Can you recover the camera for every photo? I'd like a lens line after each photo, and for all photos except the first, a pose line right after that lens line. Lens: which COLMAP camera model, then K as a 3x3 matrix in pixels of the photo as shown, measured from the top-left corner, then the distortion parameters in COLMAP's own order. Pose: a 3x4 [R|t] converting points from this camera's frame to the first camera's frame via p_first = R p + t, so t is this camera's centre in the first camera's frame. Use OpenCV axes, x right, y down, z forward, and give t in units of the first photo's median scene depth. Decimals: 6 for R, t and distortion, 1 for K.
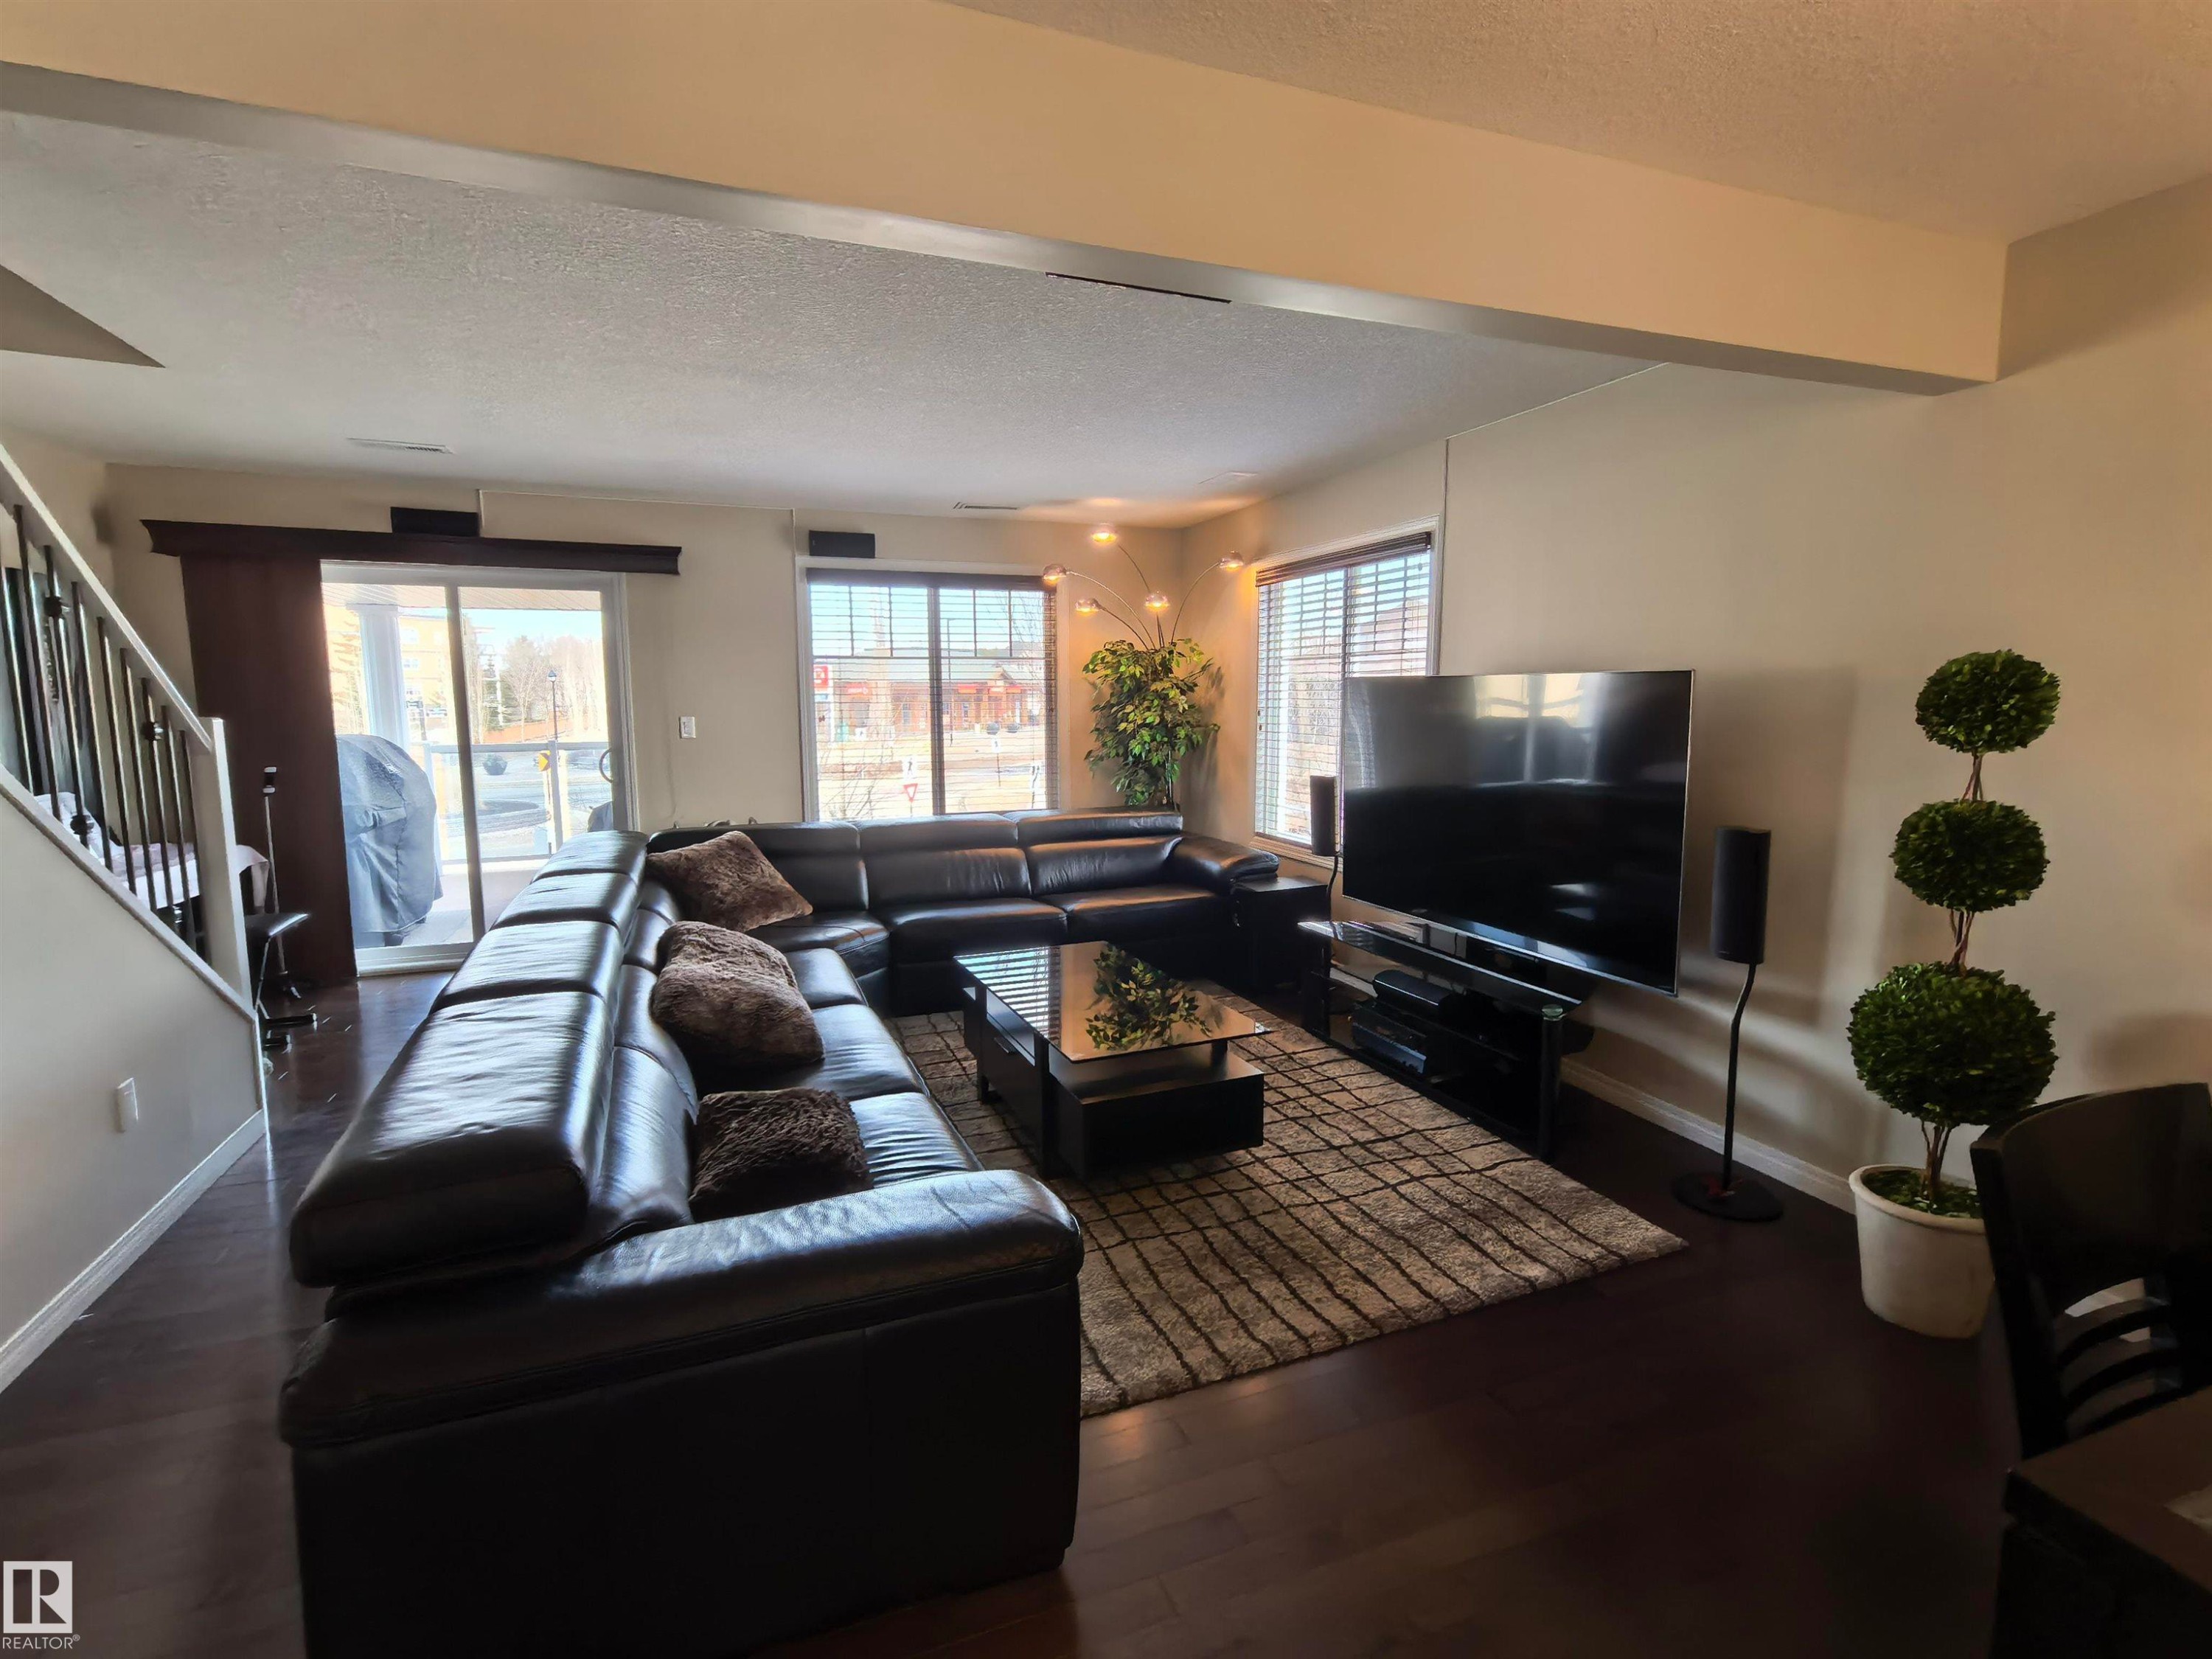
lens RADIAL K [[1063.4, 0, 1116.8], [0, 1063.4, 833.1], [0, 0, 1]] dist [-0.003587, 0.010413]
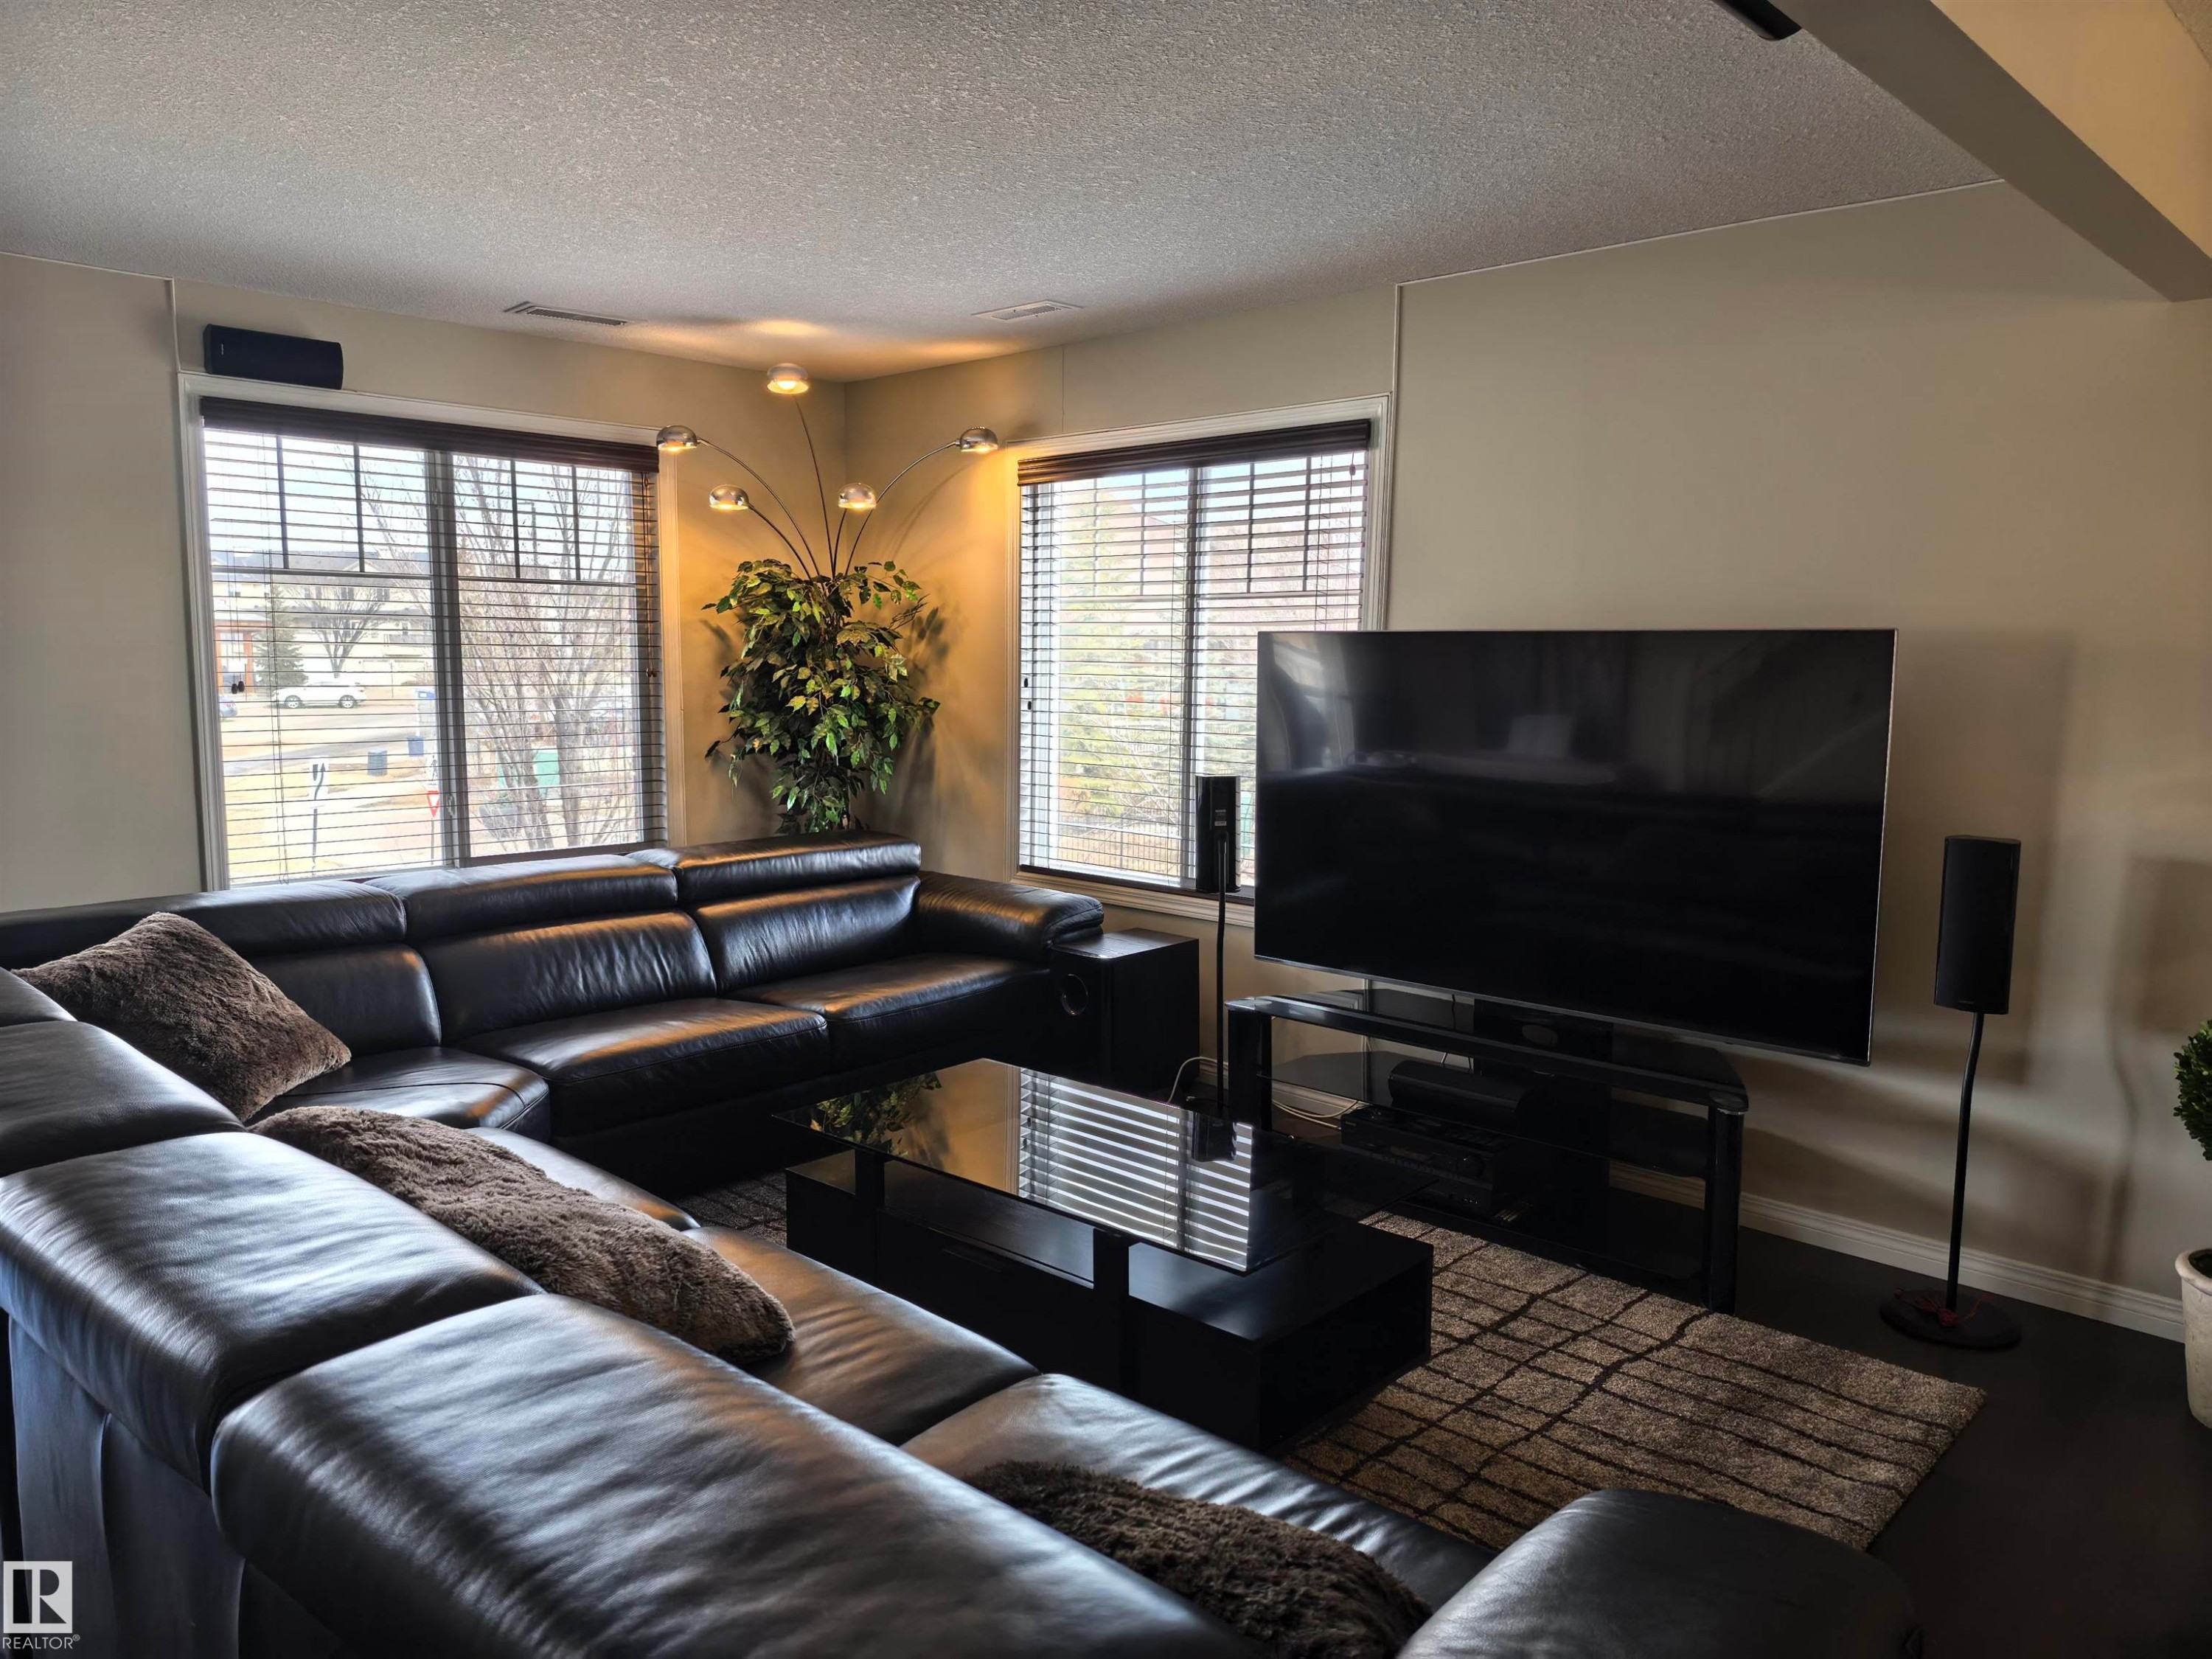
lens RADIAL K [[1585.2, 0, 1120.6], [0, 1585.2, 835.7], [0, 0, 1]] dist [0.041250, -0.025319]
pose [[0.905179, -0.036342, 0.423474, -0.281627], [0.042175, 0.999101, -0.004408, -0.016315], [-0.422933, 0.021850, 0.905898, 0.132015]]
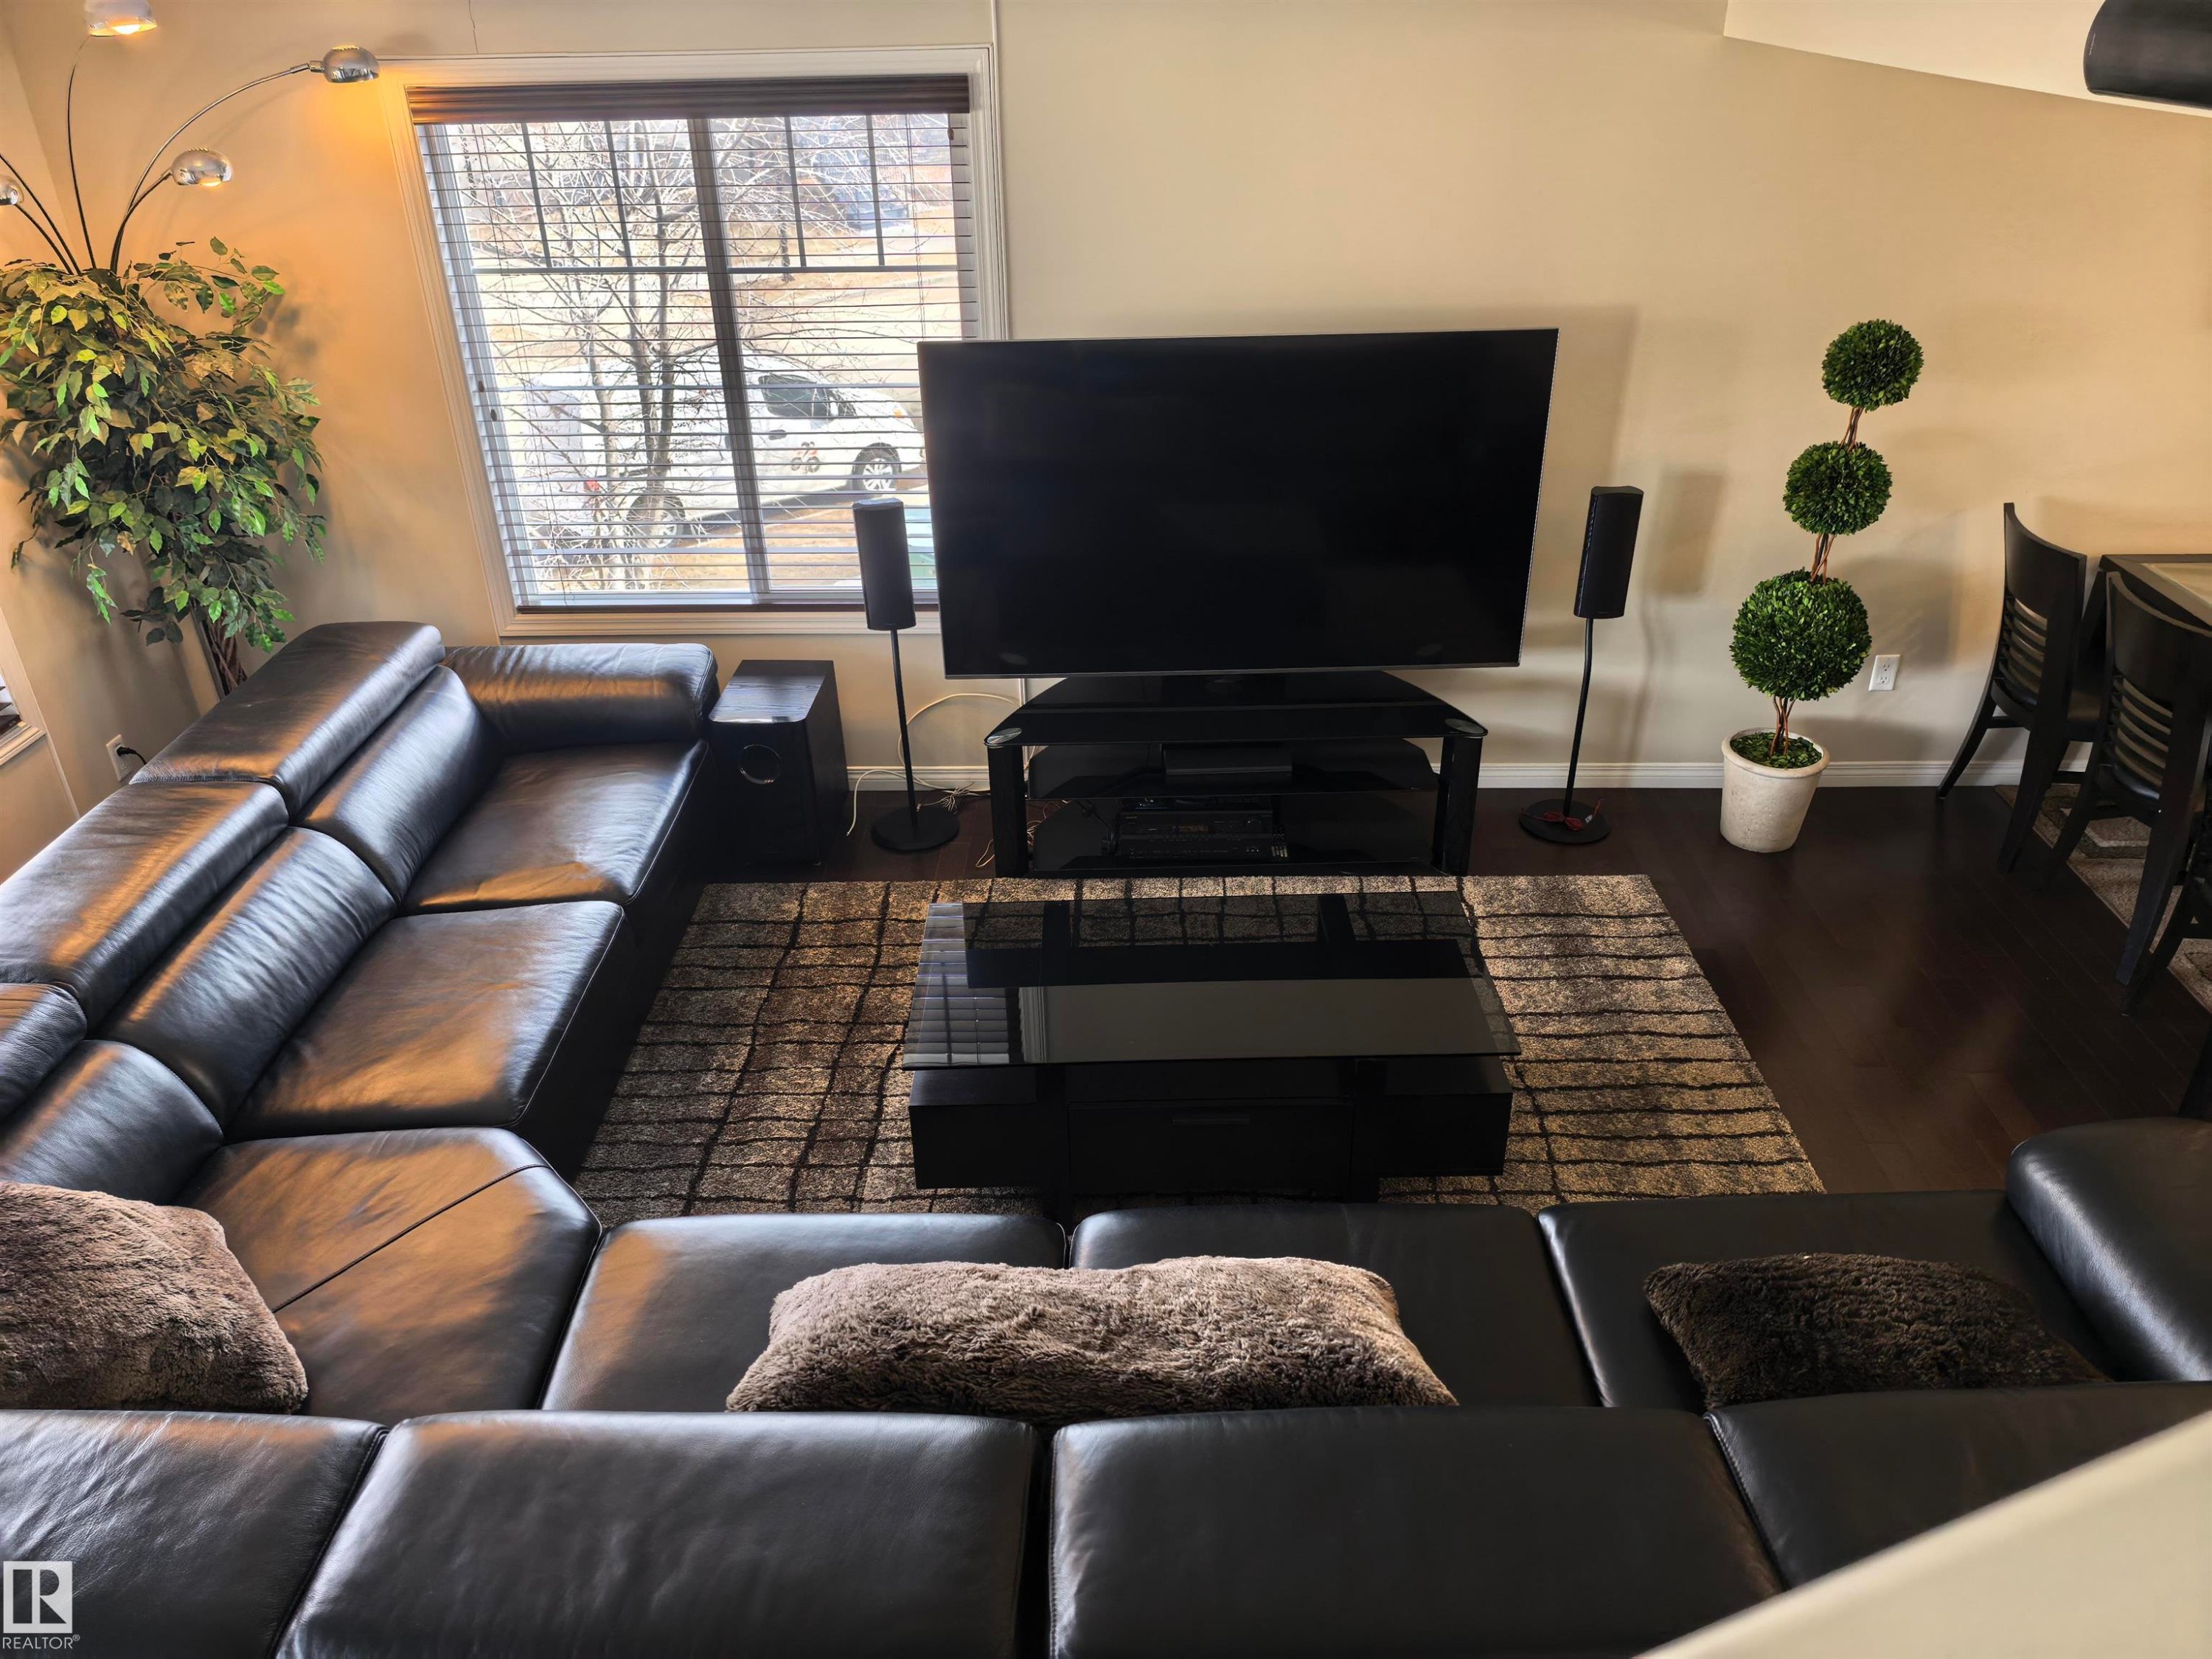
lens RADIAL K [[1585.2, 0, 1107.8], [0, 1585.2, 838.2], [0, 0, 1]] dist [0.041250, -0.025319]
pose [[0.384813, -0.457426, 0.801673, -0.590026], [0.138809, 0.887360, 0.439688, -0.272243], [-0.912497, -0.057918, 0.404962, 0.493357]]
